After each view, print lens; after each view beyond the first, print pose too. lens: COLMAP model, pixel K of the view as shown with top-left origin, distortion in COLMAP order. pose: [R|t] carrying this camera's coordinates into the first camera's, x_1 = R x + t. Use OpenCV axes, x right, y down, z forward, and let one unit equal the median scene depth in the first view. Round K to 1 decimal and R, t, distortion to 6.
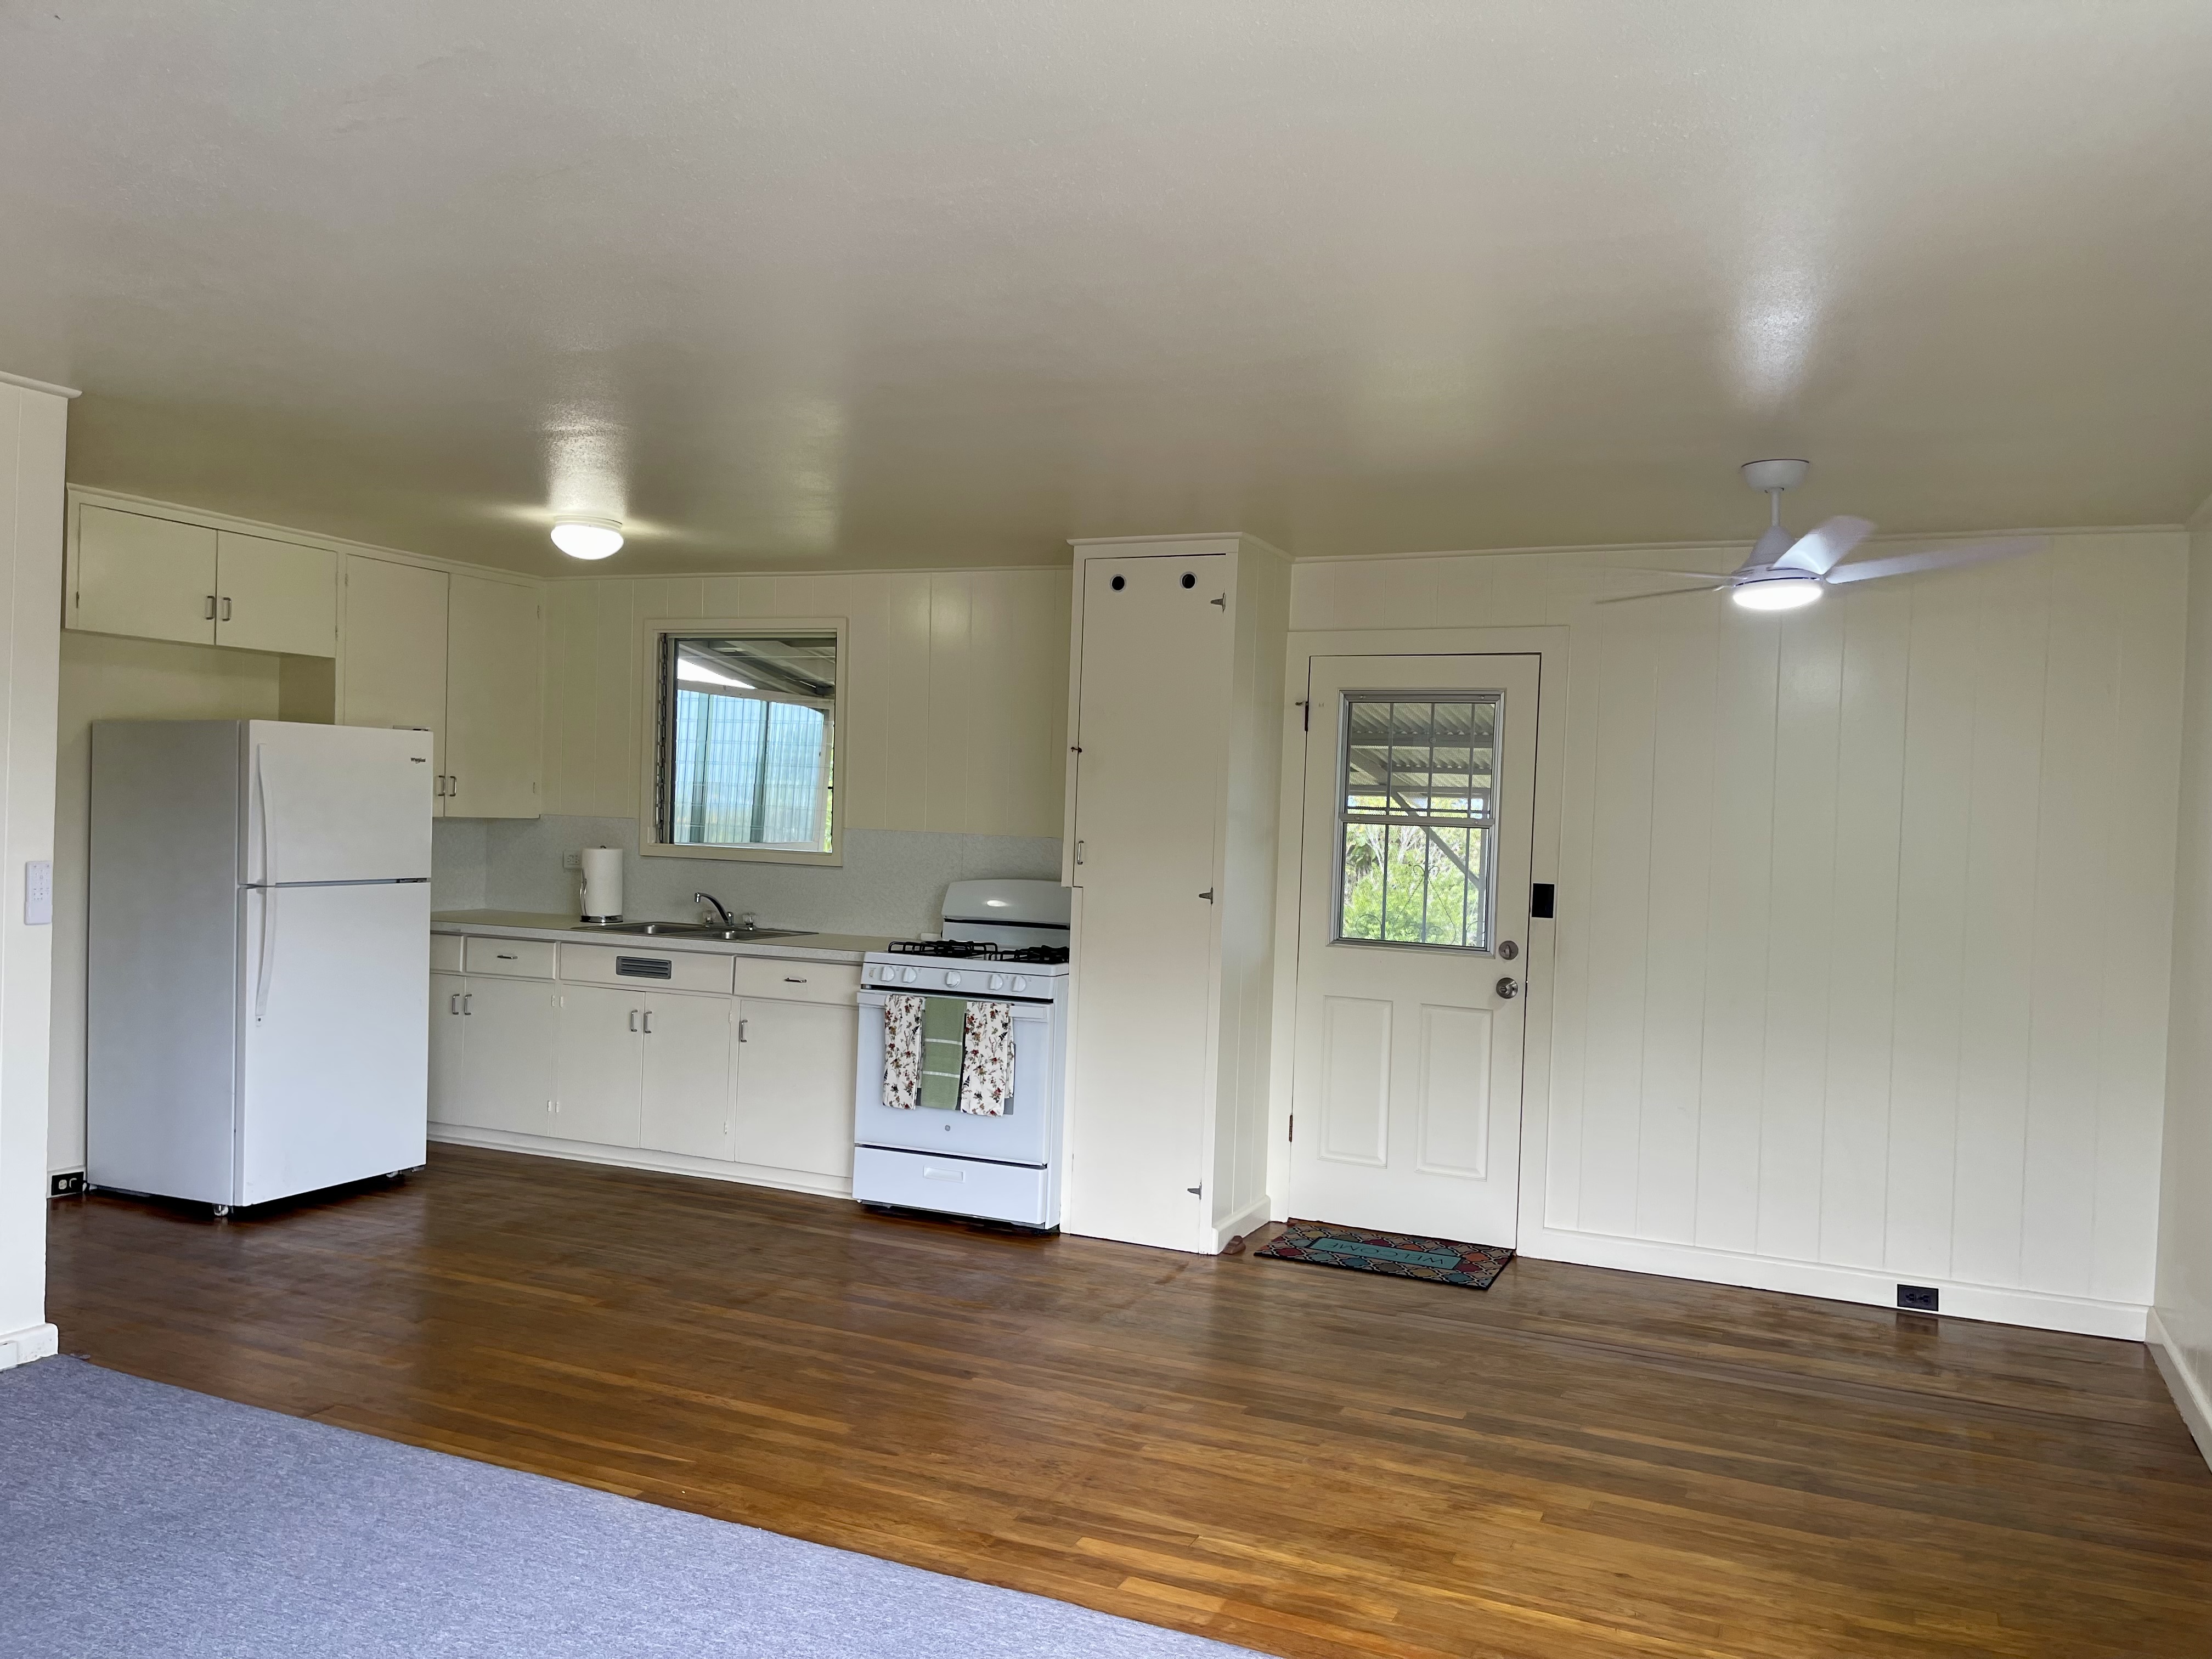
lens RADIAL K [[1667.9, 0, 1126.5], [0, 1667.9, 831.1], [0, 0, 1]] dist [0.082589, -0.085062]
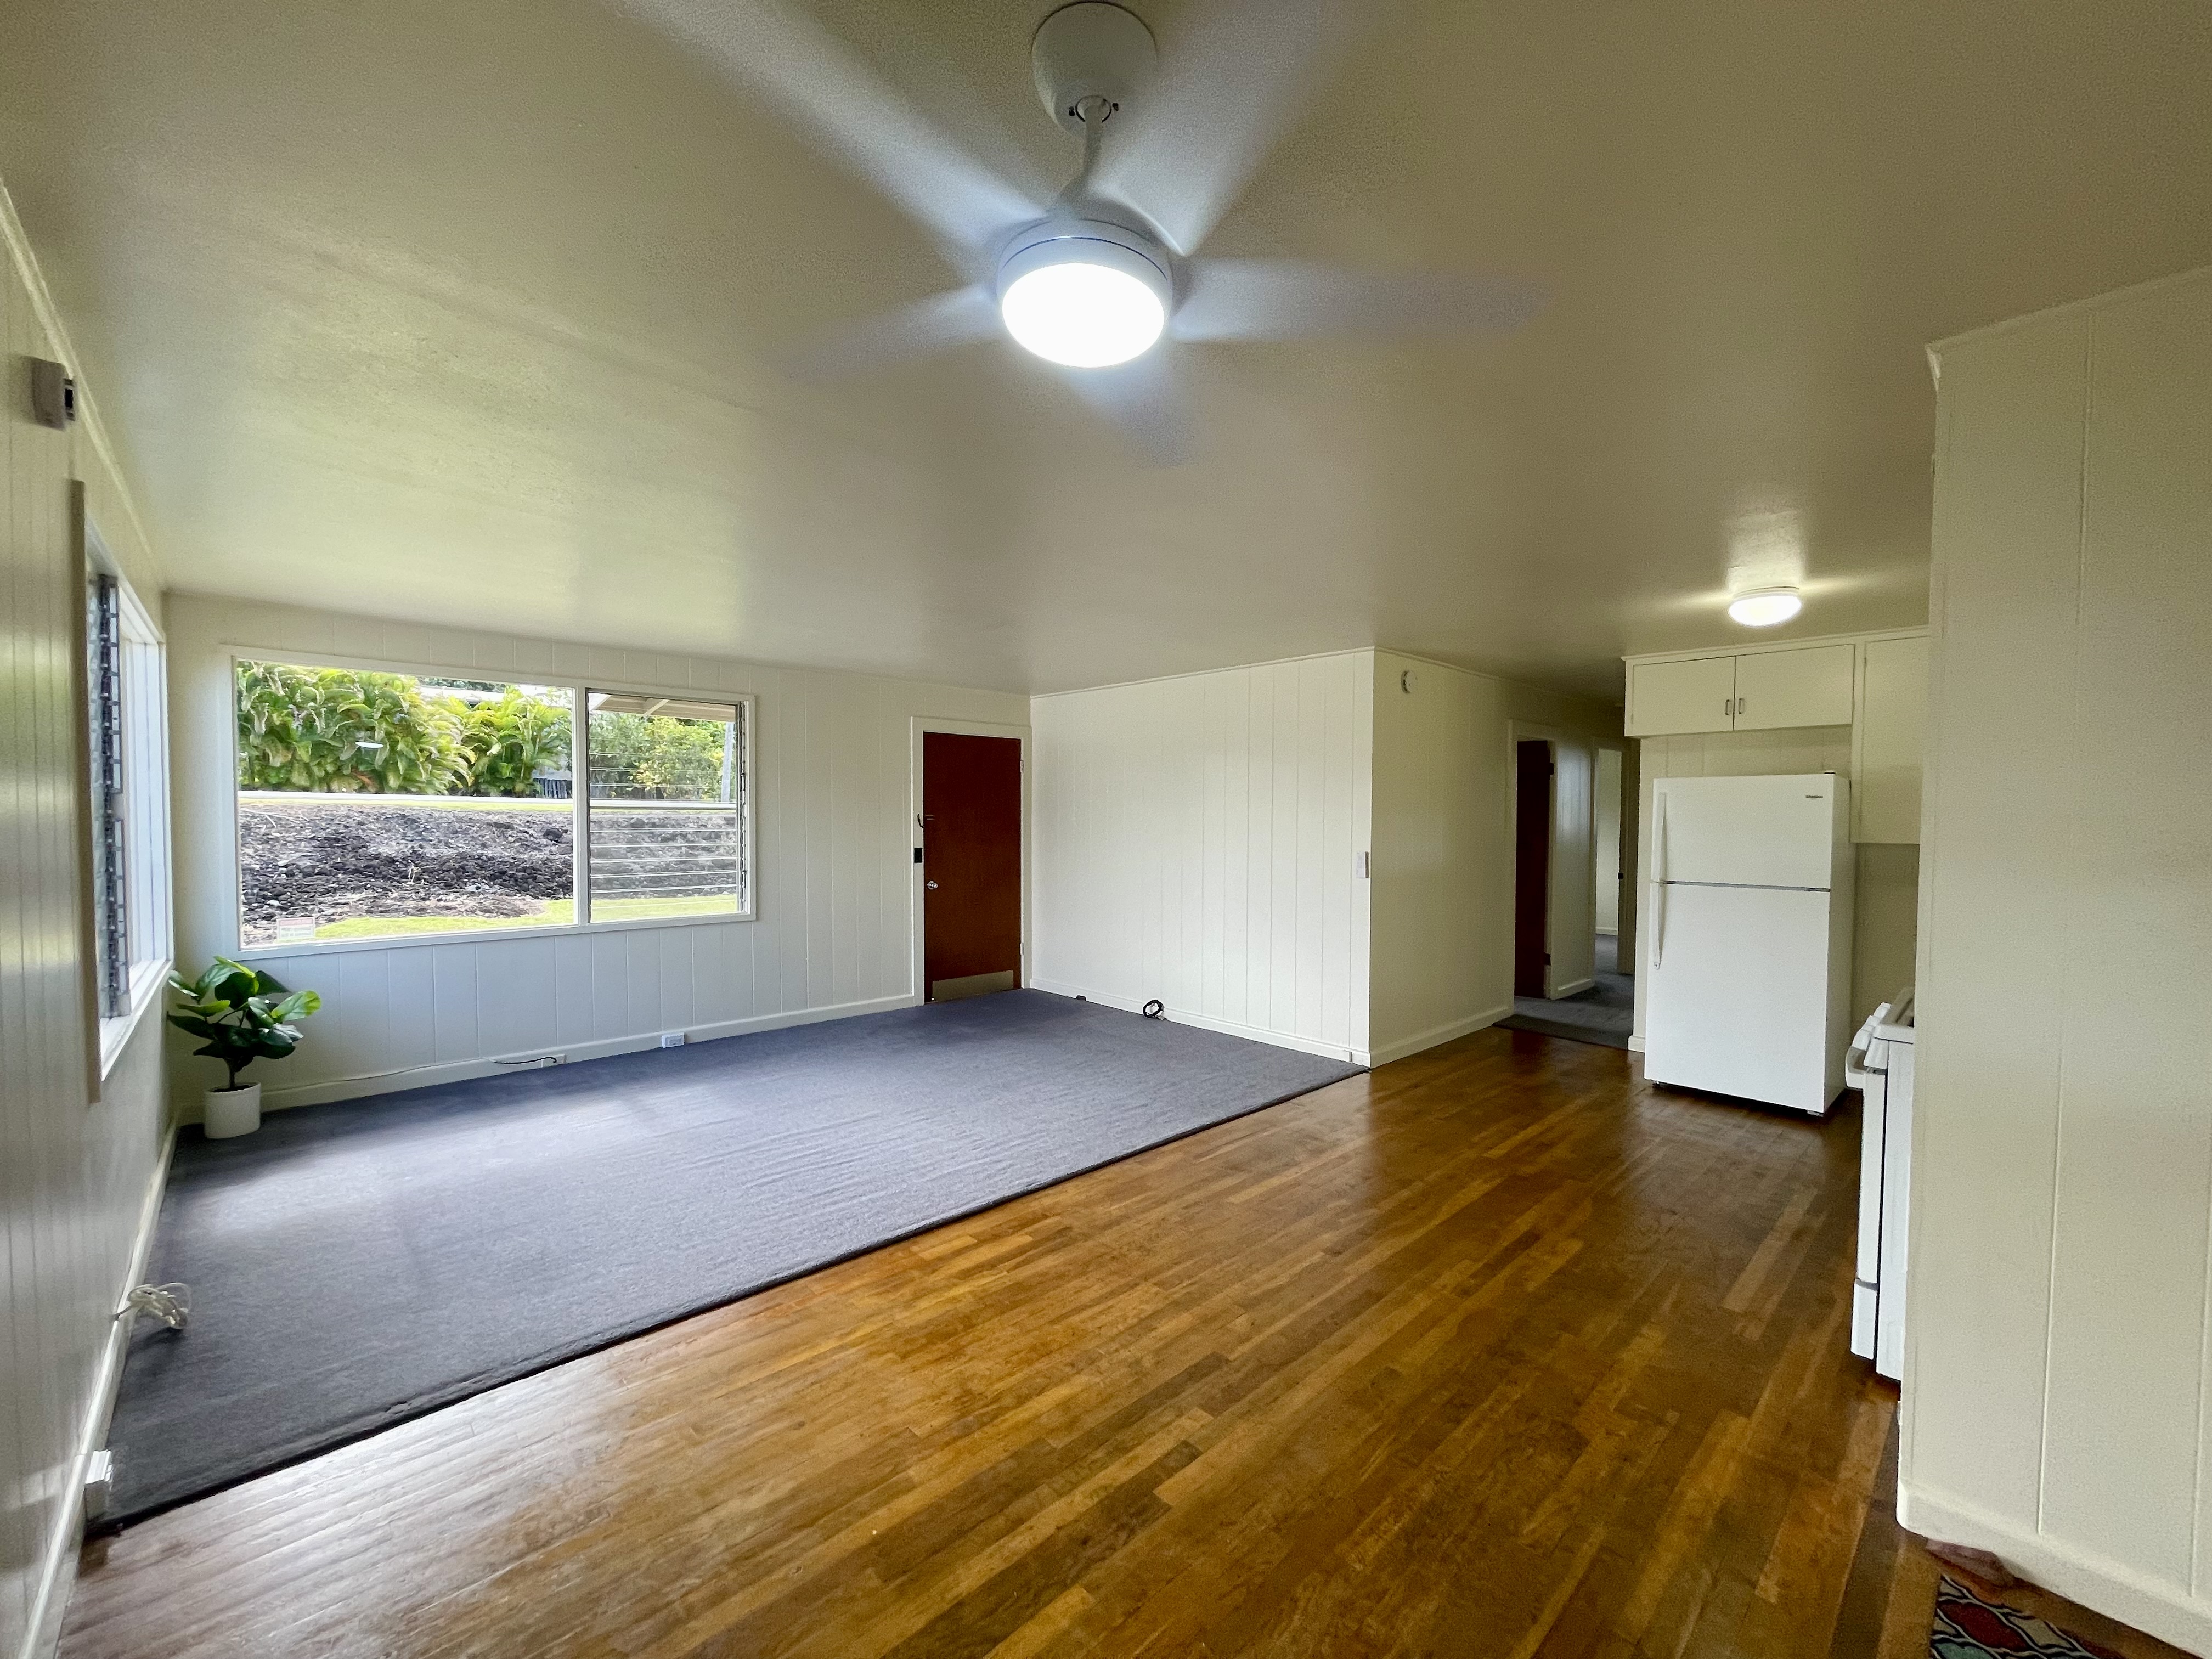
lens RADIAL K [[892.0, 0, 1104.3], [0, 892.0, 834.9], [0, 0, 1]] dist [0.004802, 0.001476]
pose [[-0.378758, -0.014993, -0.925374, 0.478113], [-0.030739, 0.999521, -0.003613, 0.007614], [0.924985, 0.027077, -0.379038, 0.848645]]
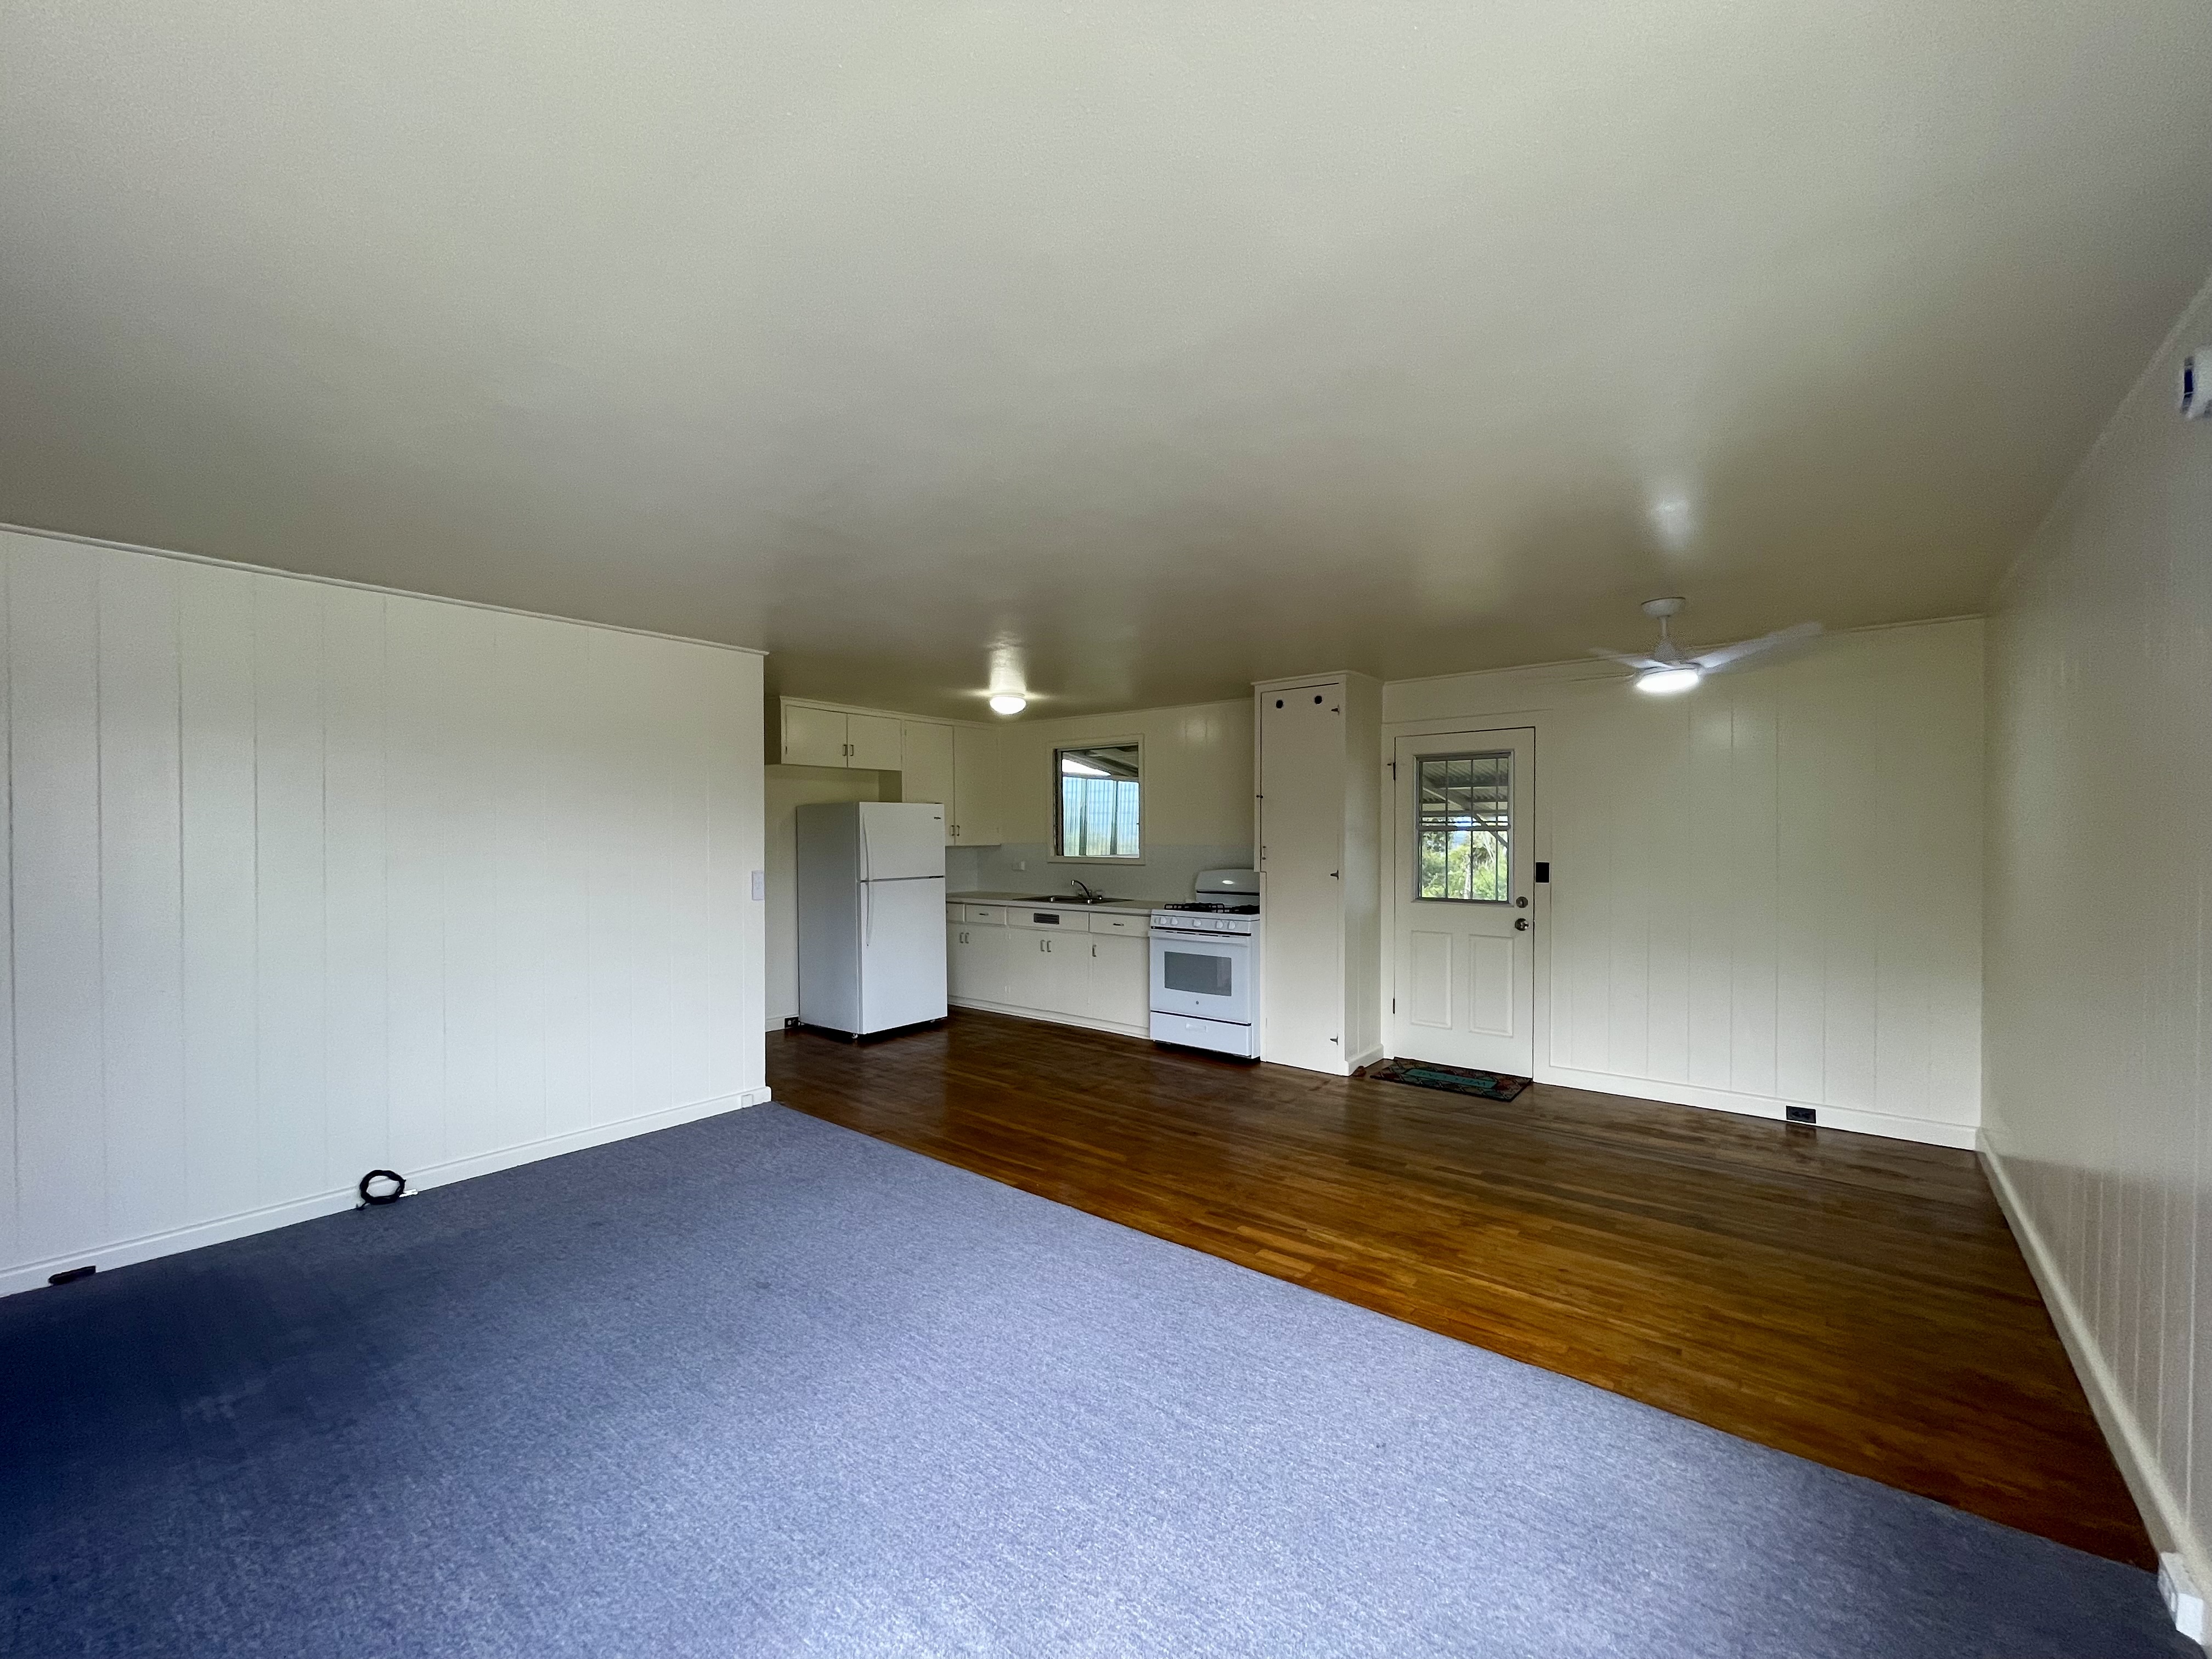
lens RADIAL K [[892.0, 0, 1101.4], [0, 892.0, 834.3], [0, 0, 1]] dist [0.004802, 0.001476]
pose [[0.964675, -0.037645, -0.260740, 0.058311], [0.033766, 0.999243, -0.019343, 0.005678], [0.261270, 0.009856, 0.965215, 0.013909]]
